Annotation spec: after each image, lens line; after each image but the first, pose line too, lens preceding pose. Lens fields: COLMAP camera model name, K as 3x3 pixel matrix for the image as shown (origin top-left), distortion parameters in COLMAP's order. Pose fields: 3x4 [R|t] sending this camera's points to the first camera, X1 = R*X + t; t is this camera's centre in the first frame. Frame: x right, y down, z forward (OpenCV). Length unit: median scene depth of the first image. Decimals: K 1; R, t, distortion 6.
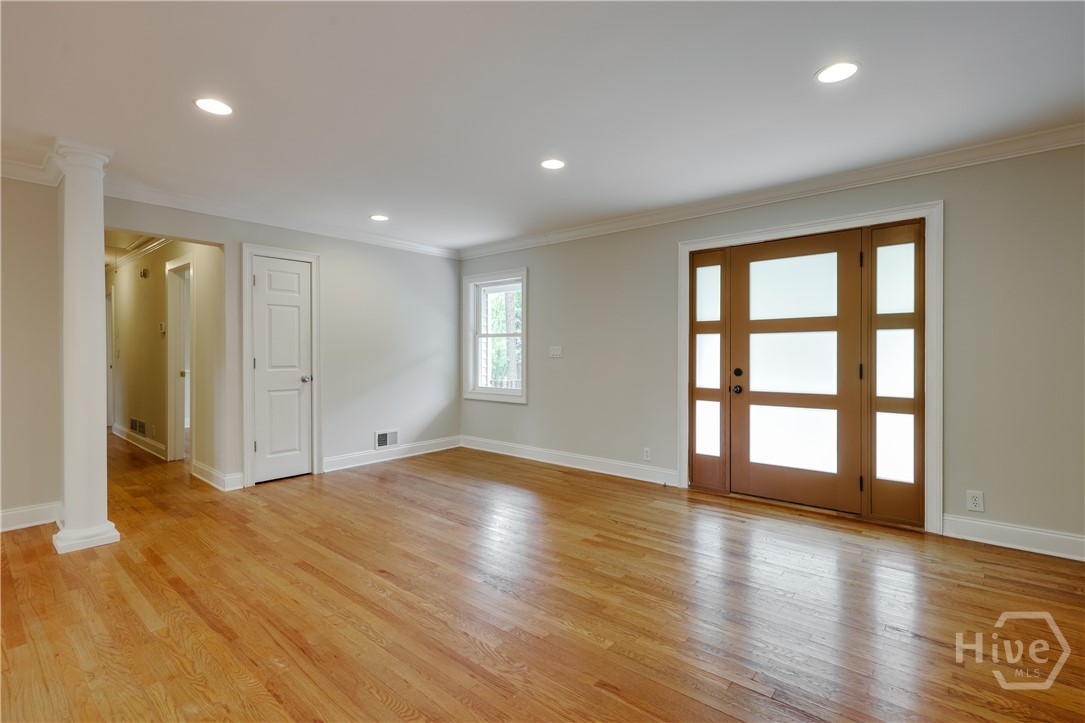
lens RADIAL K [[507.0, 0, 543.7], [0, 507.0, 353.6], [0, 0, 1]] dist [0.002020, -0.000233]
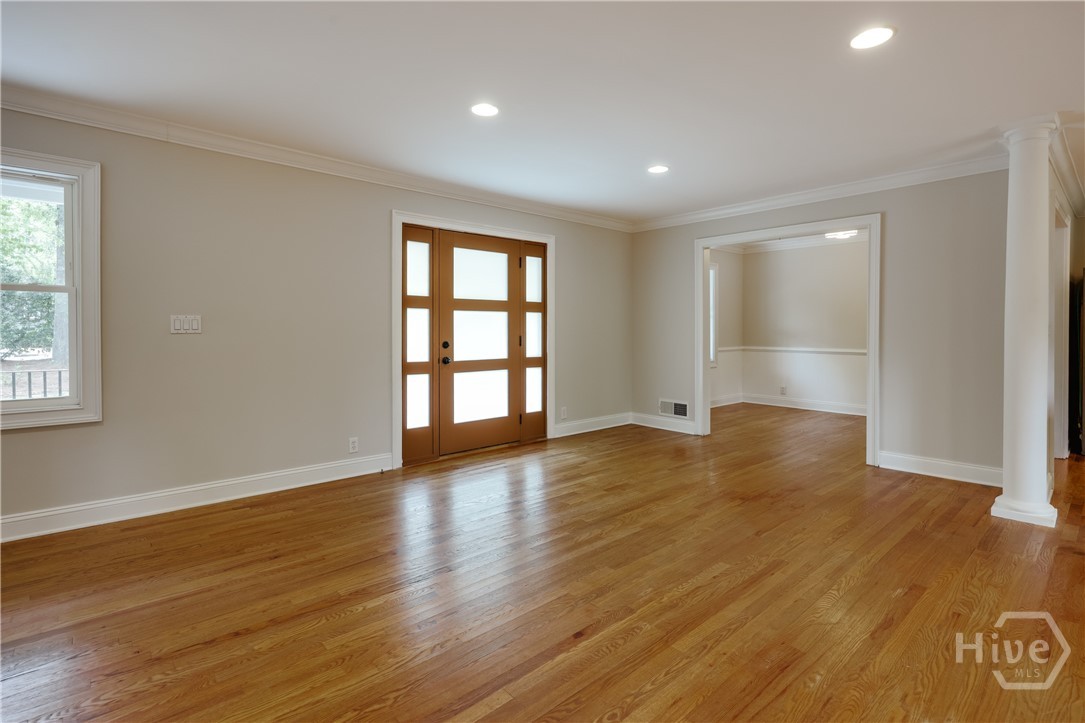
lens RADIAL K [[511.4, 0, 547.8], [0, 511.4, 328.5], [0, 0, 1]] dist [-0.002062, -0.001472]
pose [[0.123280, 0.007076, 0.992347, -0.751185], [-0.000147, 0.999975, -0.007112, 0.010339], [-0.992372, 0.000731, 0.123278, 0.701581]]
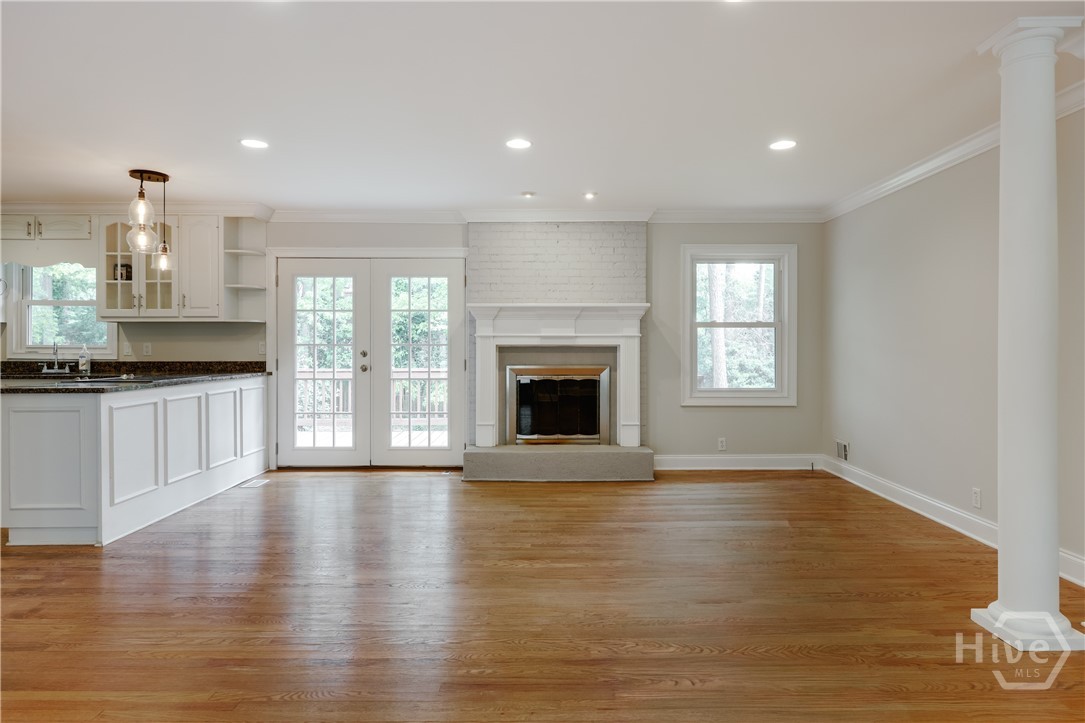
lens RADIAL K [[629.5, 0, 535.4], [0, 629.5, 348.4], [0, 0, 1]] dist [-0.002319, 0.000083]
pose [[-0.762024, 0.004789, -0.647531, 0.081642], [0.001431, 0.999983, 0.005712, 0.001766], [0.647547, 0.003426, -0.762018, 1.021561]]
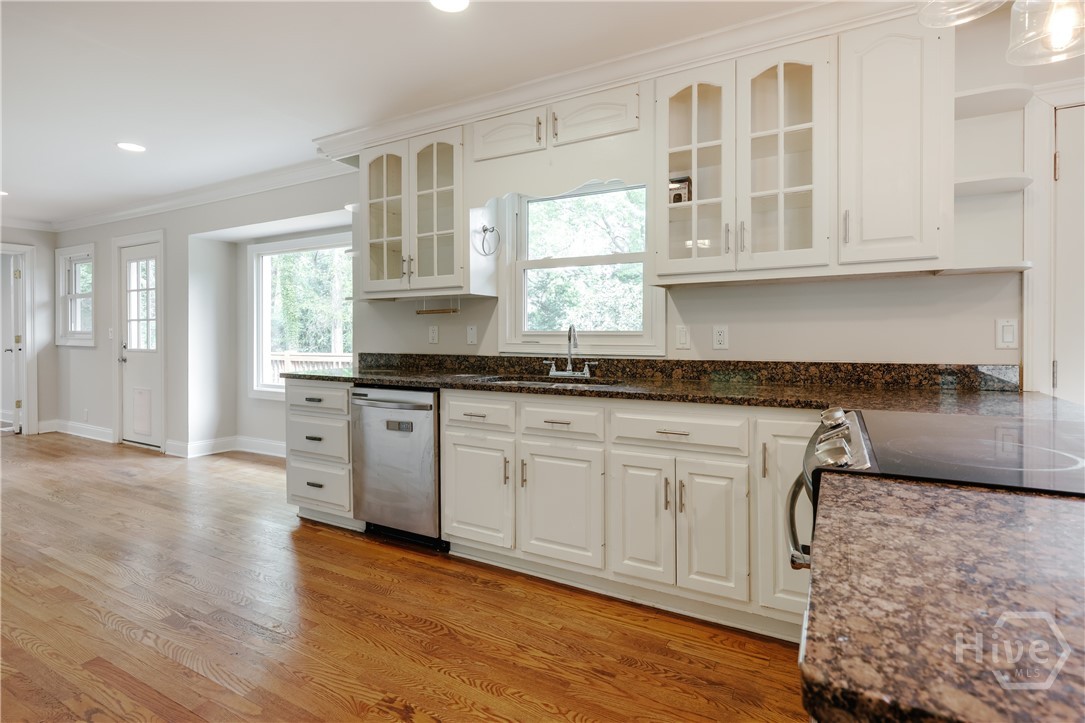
lens RADIAL K [[539.8, 0, 539.2], [0, 539.8, 338.9], [0, 0, 1]] dist [0.001788, 0.000104]
pose [[-0.982944, 0.006331, -0.183795, 0.169960], [0.005067, 0.999960, 0.007345, 0.007109], [0.183834, 0.006288, -0.982937, -0.191808]]
